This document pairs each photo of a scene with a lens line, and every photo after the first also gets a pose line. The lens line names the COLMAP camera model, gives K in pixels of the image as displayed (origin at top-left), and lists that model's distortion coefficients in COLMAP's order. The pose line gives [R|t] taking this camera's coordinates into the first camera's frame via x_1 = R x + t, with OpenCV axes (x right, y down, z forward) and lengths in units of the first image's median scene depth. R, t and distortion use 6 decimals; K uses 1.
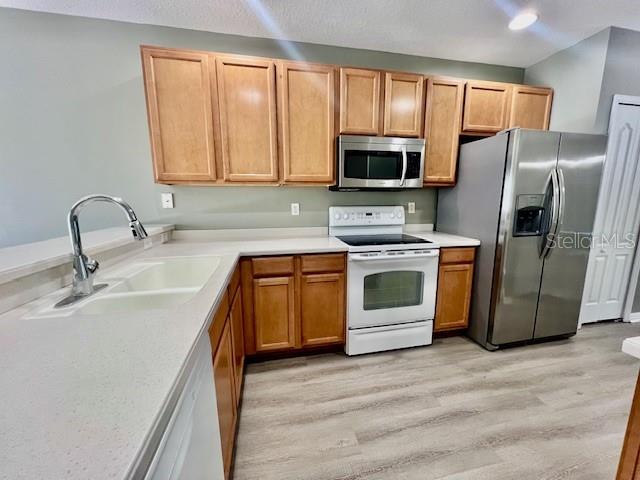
lens RADIAL K [[255.4, 0, 320.9], [0, 255.4, 240.5], [0, 0, 1]] dist [-0.000745, -0.000158]
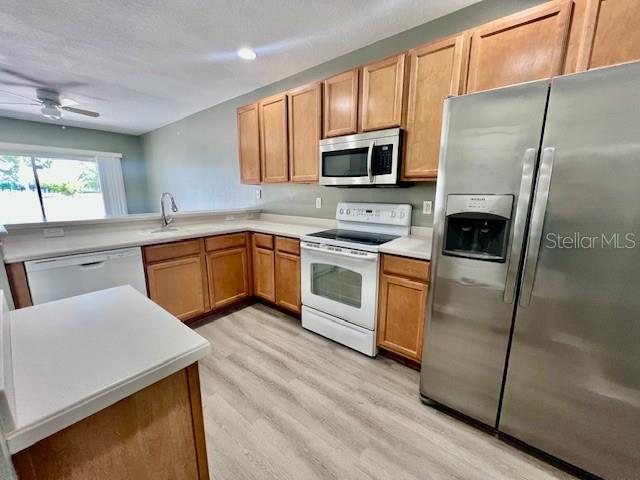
lens RADIAL K [[255.4, 0, 320.9], [0, 255.4, 240.5], [0, 0, 1]] dist [-0.000745, -0.000158]
pose [[0.633443, 0.153843, -0.758342, 1.002657], [-0.132073, 0.987151, 0.089940, -0.067132], [0.762435, 0.043184, 0.645623, 0.270412]]
